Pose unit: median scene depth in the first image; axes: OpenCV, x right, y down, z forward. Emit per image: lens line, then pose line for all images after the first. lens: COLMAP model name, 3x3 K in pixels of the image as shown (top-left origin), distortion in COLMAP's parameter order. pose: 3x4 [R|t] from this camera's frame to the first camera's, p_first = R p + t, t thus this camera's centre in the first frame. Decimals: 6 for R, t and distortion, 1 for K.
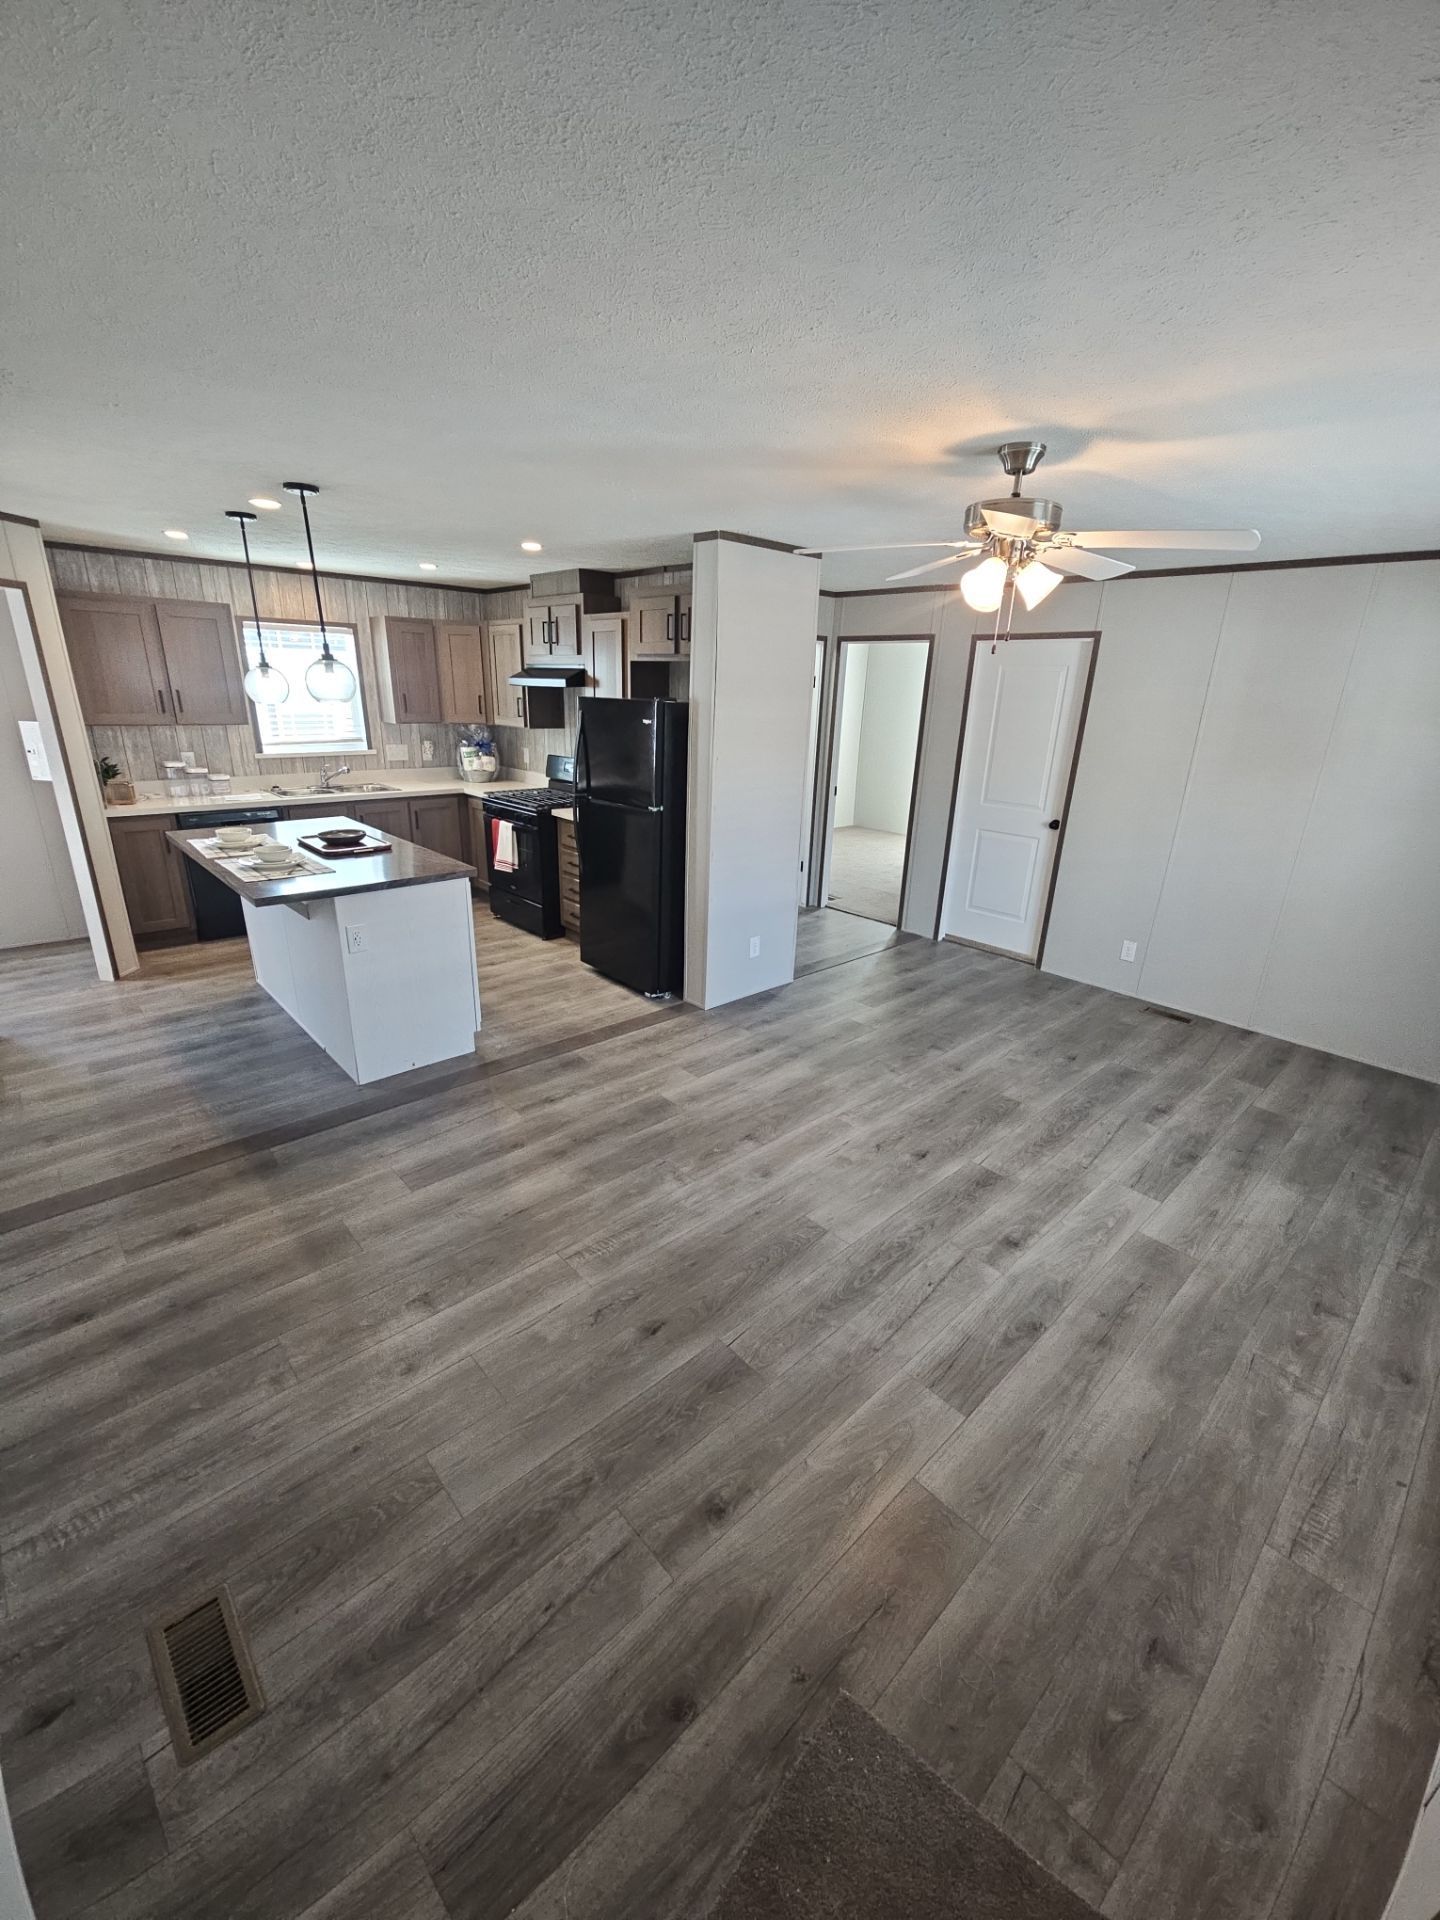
lens RADIAL K [[783.5, 0, 729.0], [0, 783.5, 961.0], [0, 0, 1]] dist [0.001093, -0.003008]
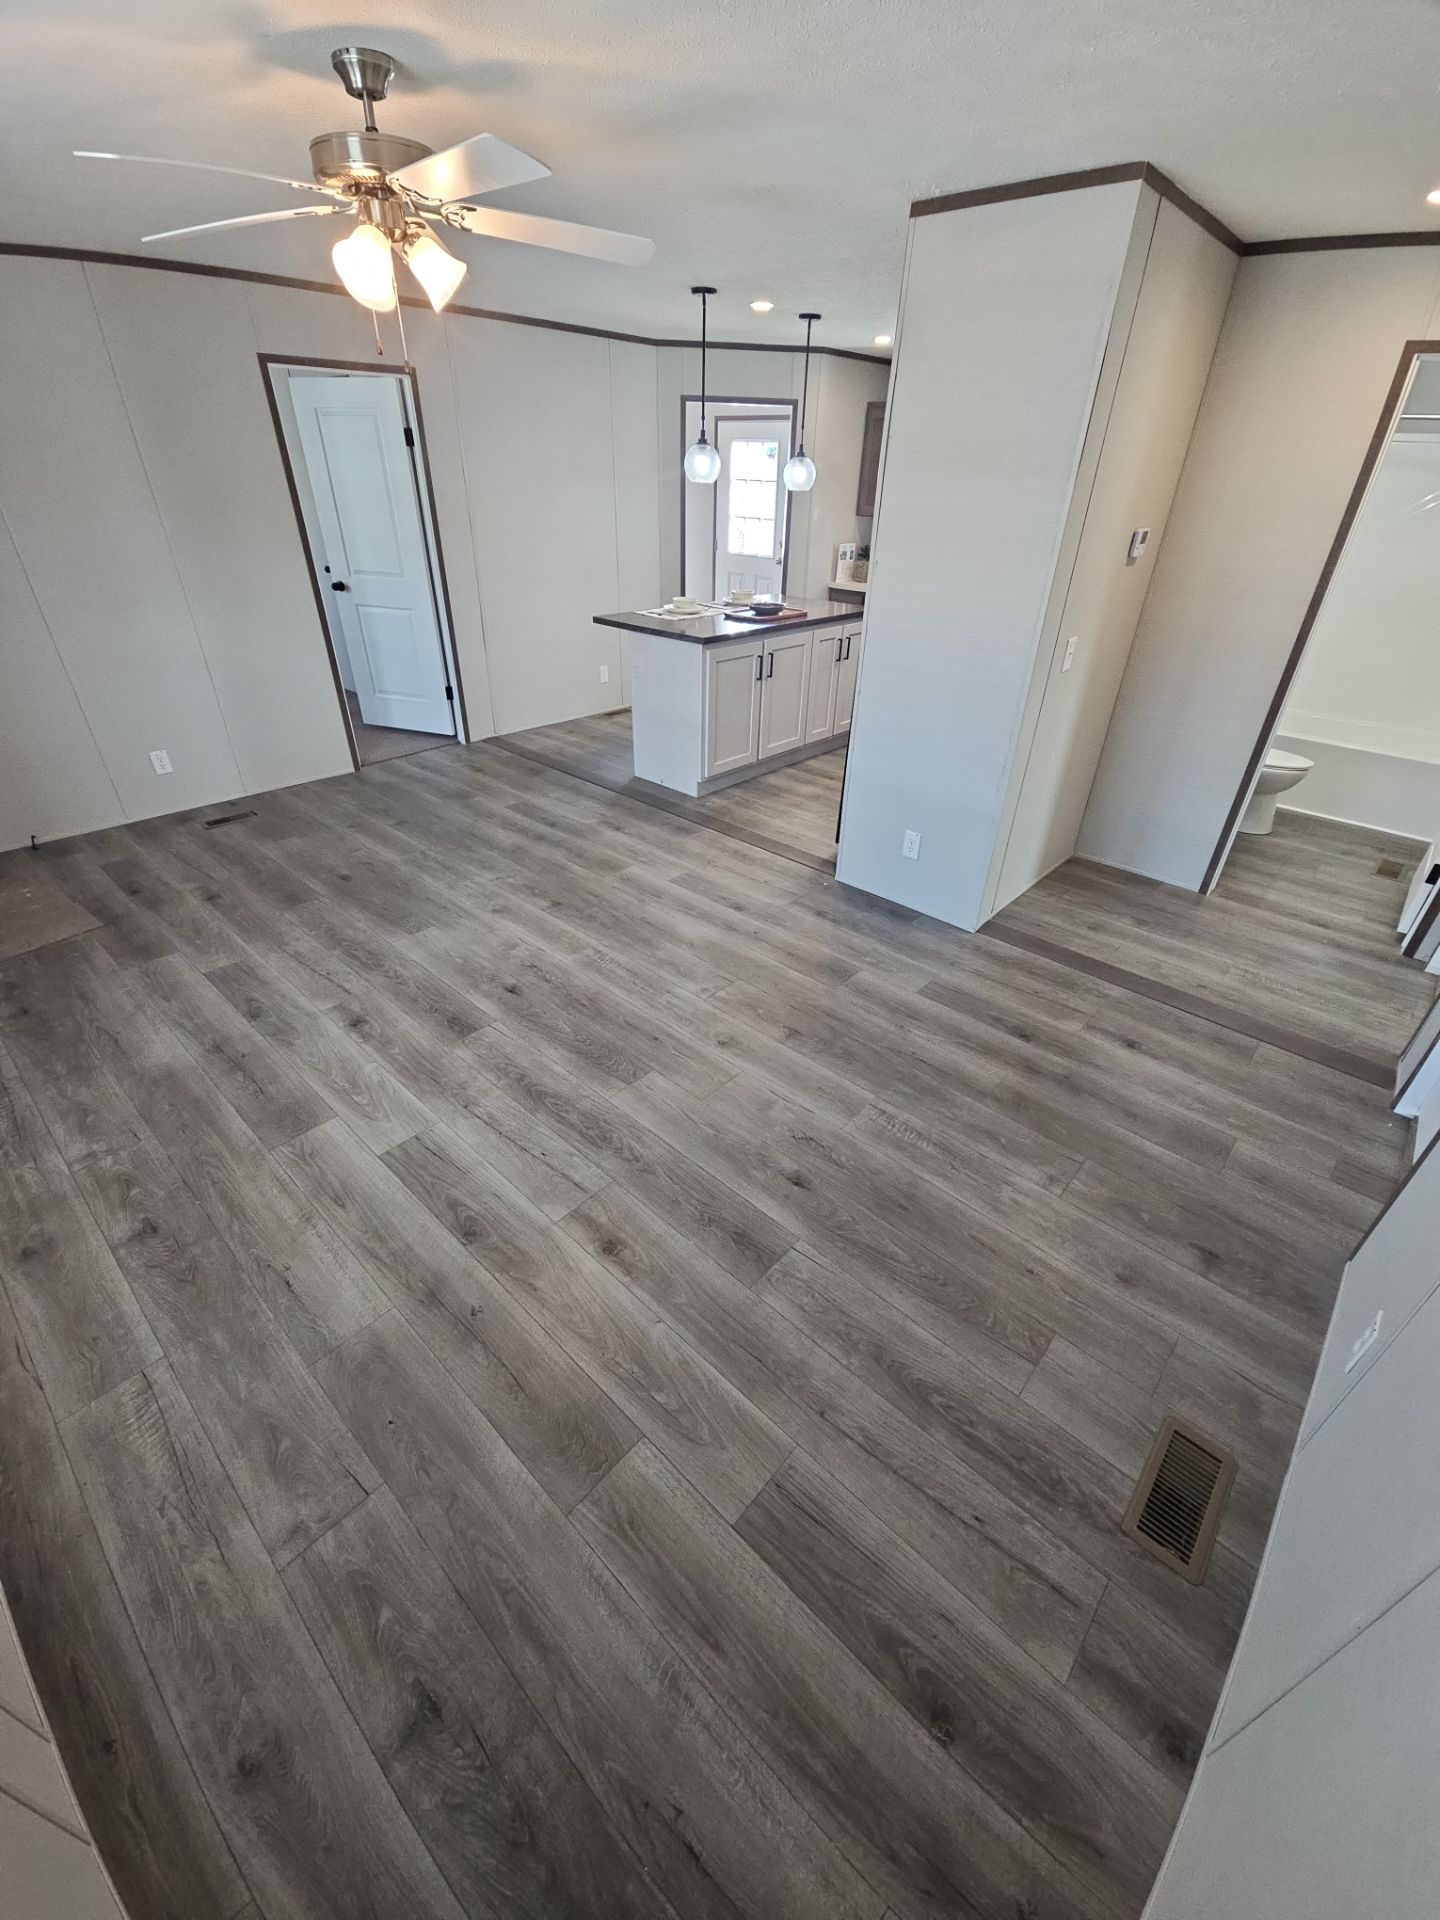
lens RADIAL K [[784.9, 0, 716.3], [0, 784.9, 966.0], [0, 0, 1]] dist [0.001584, -0.003333]
pose [[0.072926, 0.507897, -0.858326, 0.804011], [-0.348495, 0.819344, 0.455221, -0.221363], [0.934469, 0.265925, 0.236751, 0.755838]]
